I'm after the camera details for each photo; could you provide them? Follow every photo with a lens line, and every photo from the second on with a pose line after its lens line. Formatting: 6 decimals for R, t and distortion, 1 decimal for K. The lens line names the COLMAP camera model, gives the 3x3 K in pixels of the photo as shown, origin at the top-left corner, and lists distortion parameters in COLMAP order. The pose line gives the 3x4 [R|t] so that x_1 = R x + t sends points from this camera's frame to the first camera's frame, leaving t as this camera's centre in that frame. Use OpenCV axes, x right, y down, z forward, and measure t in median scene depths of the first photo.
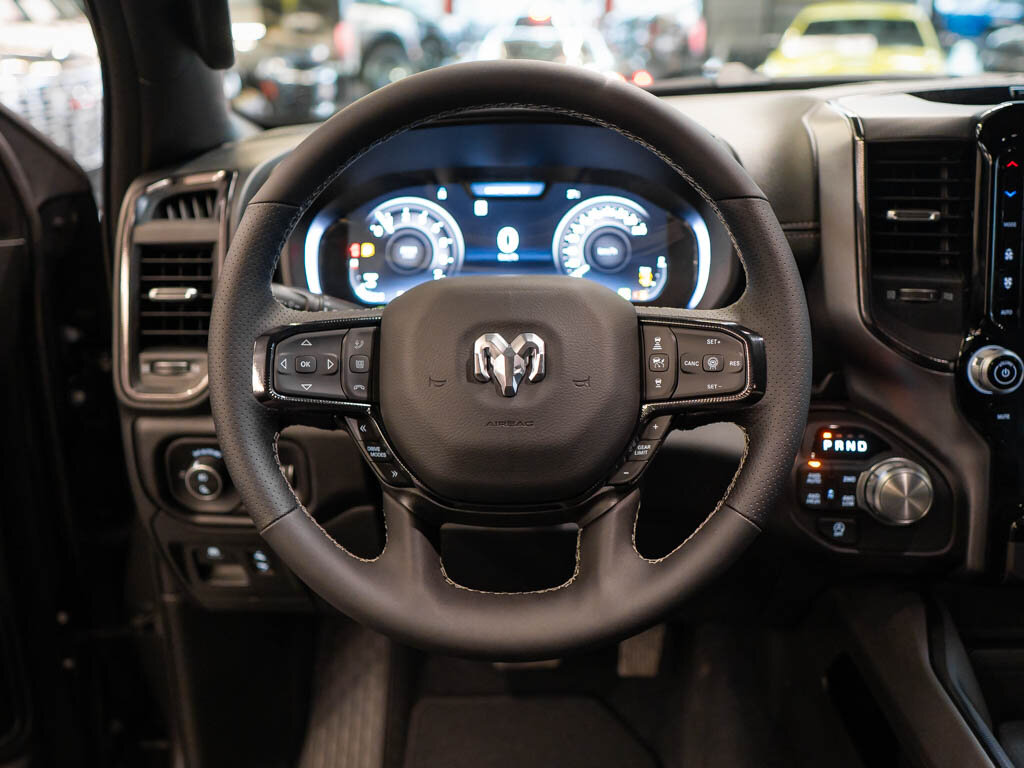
lens RADIAL K [[980.9, 0, 509.8], [0, 980.9, 355.9], [0, 0, 1]] dist [-0.008341, -0.003409]
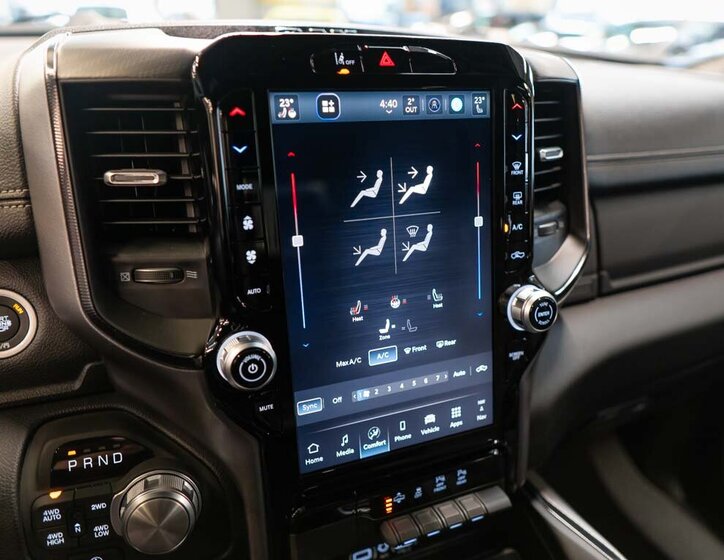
lens RADIAL K [[579.8, 0, 364.2], [0, 579.8, 279.8], [0, 0, 1]] dist [-0.003668, -0.000627]
pose [[0.918686, -0.114917, 0.377903, 0.401582], [0.078316, 0.990742, 0.110890, -0.100731], [-0.387148, -0.072278, 0.919180, 0.498806]]
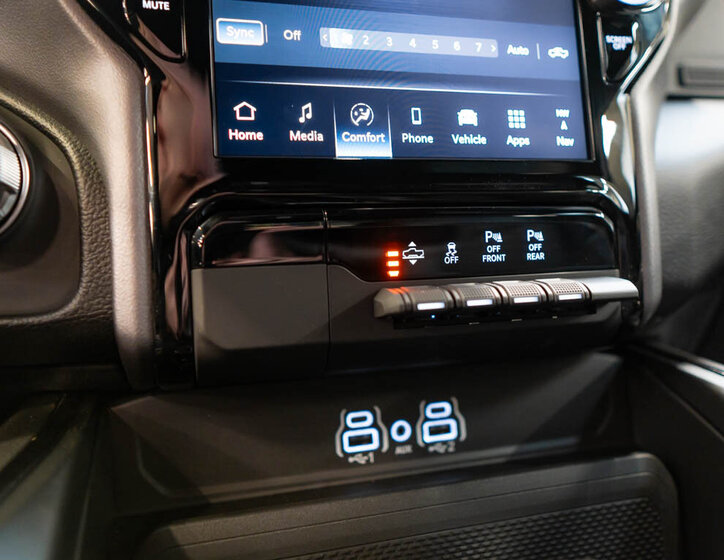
lens RADIAL K [[631.1, 0, 371.5], [0, 631.1, 280.0], [0, 0, 1]] dist [-0.008069, -0.000523]
pose [[0.960315, -0.028386, 0.277470, 0.514908], [0.078219, 0.982296, -0.170223, 0.257324], [-0.267726, 0.185172, 0.945534, 0.697309]]
